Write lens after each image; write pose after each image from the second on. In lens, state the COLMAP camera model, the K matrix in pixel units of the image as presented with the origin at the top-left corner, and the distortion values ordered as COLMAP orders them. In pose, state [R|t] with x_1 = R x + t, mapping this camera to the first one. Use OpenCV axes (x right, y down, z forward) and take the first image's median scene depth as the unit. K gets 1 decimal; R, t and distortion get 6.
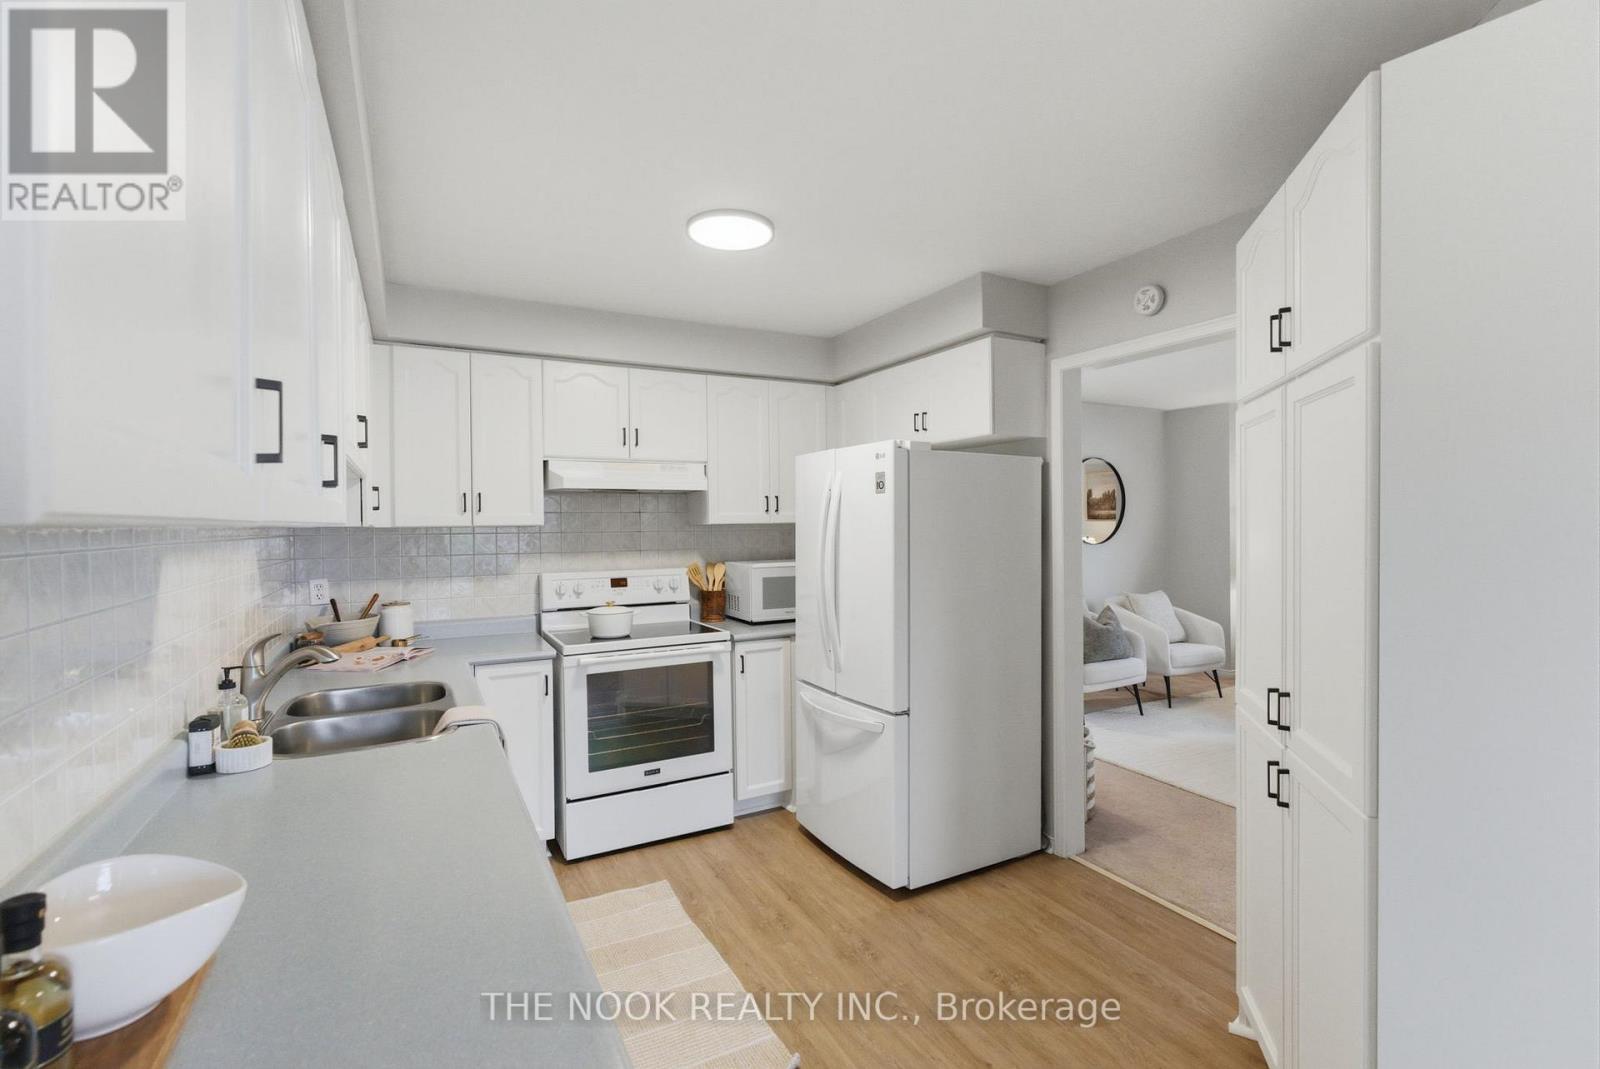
lens RADIAL K [[722.8, 0, 800.6], [0, 722.8, 526.6], [0, 0, 1]] dist [-0.010493, 0.005808]
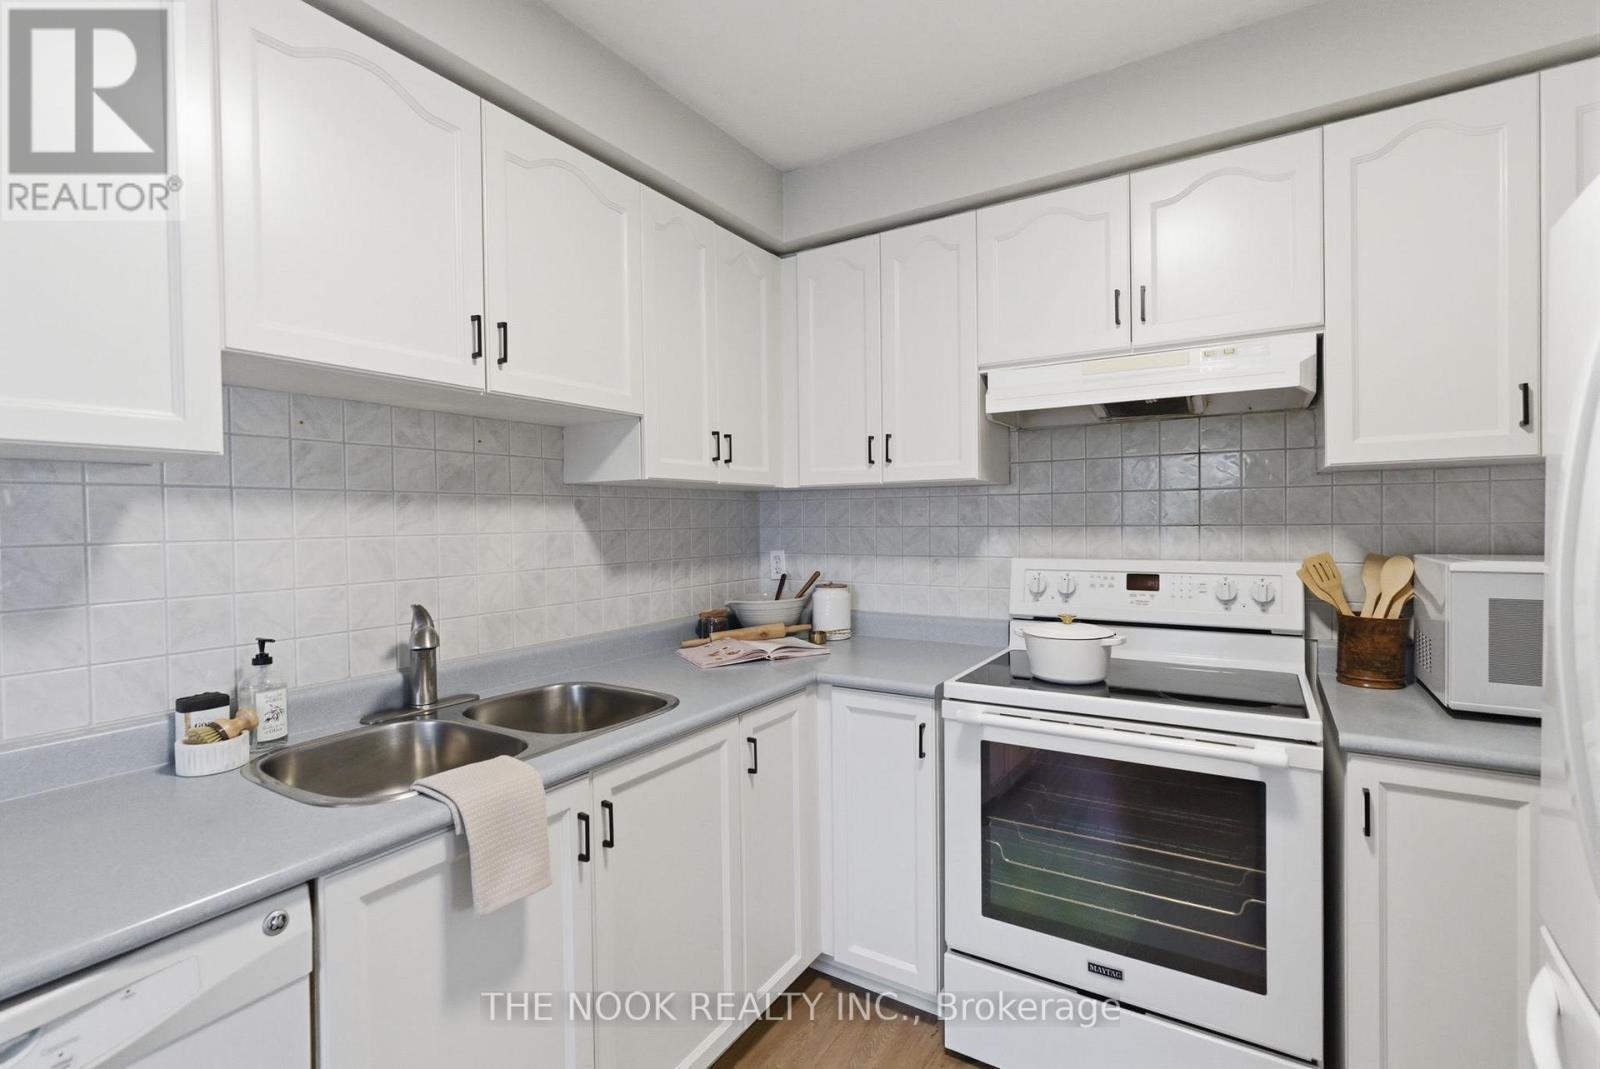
lens RADIAL K [[729.2, 0, 803.9], [0, 729.2, 528.1], [0, 0, 1]] dist [0.000133, 0.000345]
pose [[0.497624, 0.013651, -0.867285, 0.116559], [0.003867, 0.999831, 0.017956, 0.029274], [0.867384, -0.012289, 0.497487, 0.576177]]
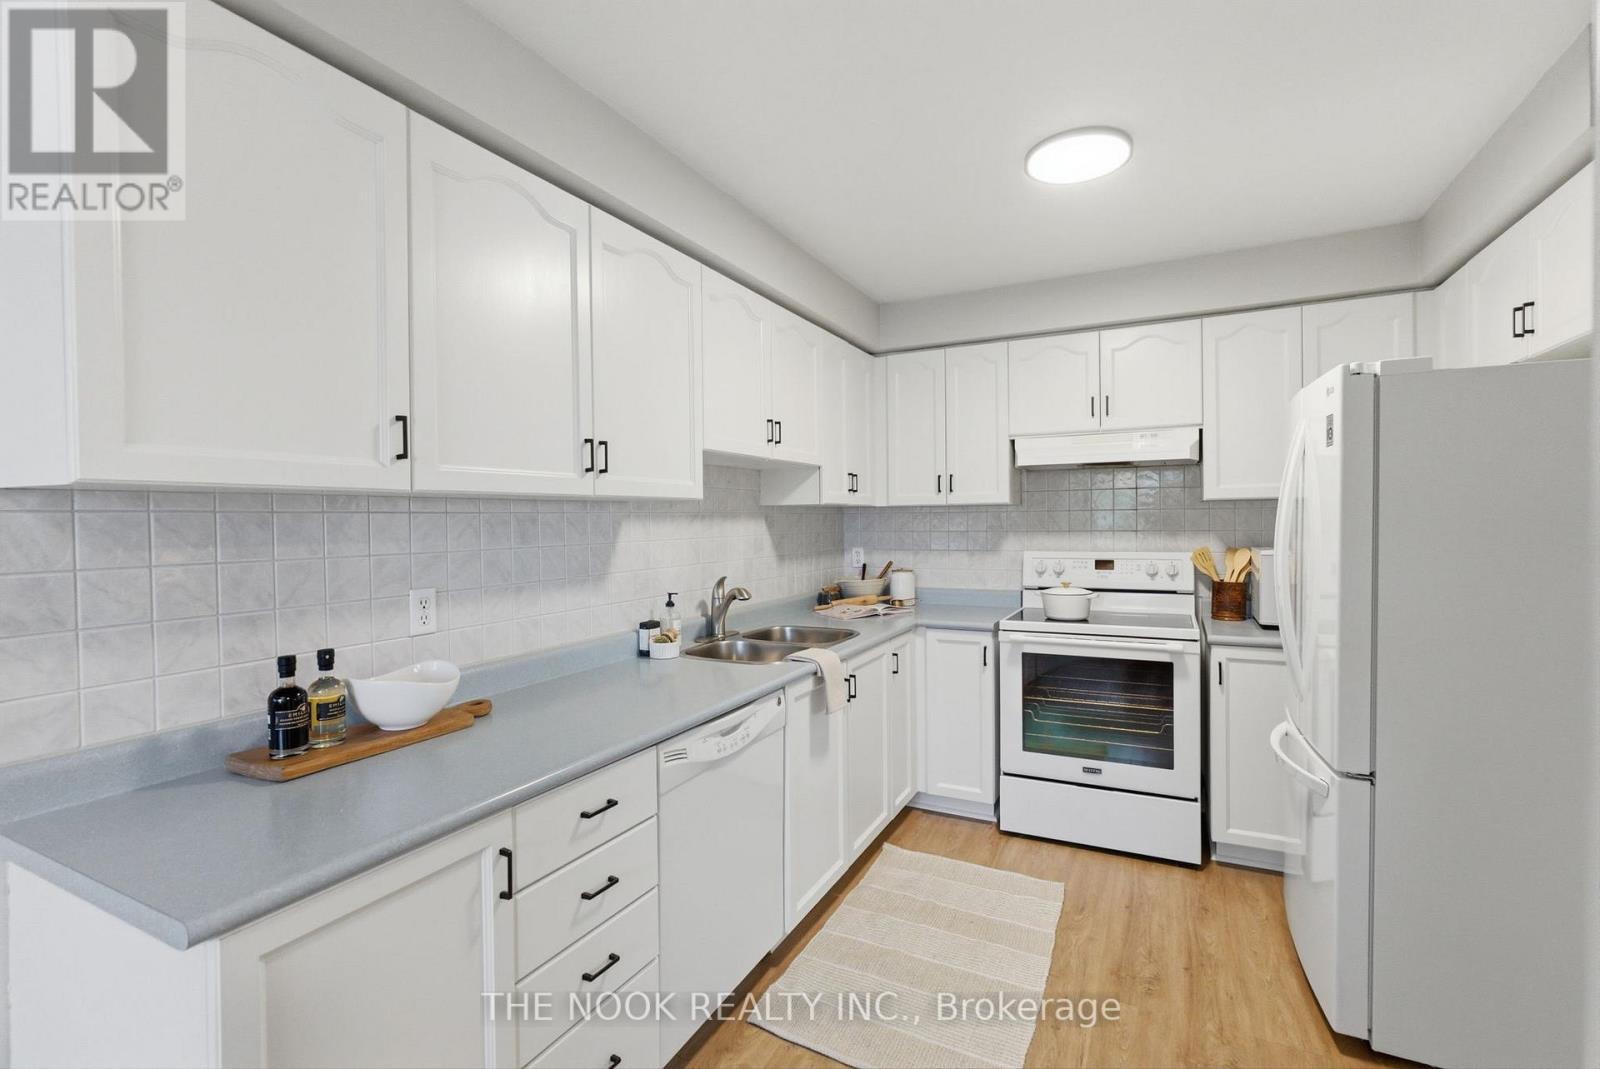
lens RADIAL K [[722.8, 0, 800.6], [0, 722.8, 526.6], [0, 0, 1]] dist [-0.010493, 0.005808]
pose [[0.569491, 0.011310, -0.821920, 0.329739], [0.003236, 0.999867, 0.016002, 0.014547], [0.821991, -0.011773, 0.569378, 0.177357]]
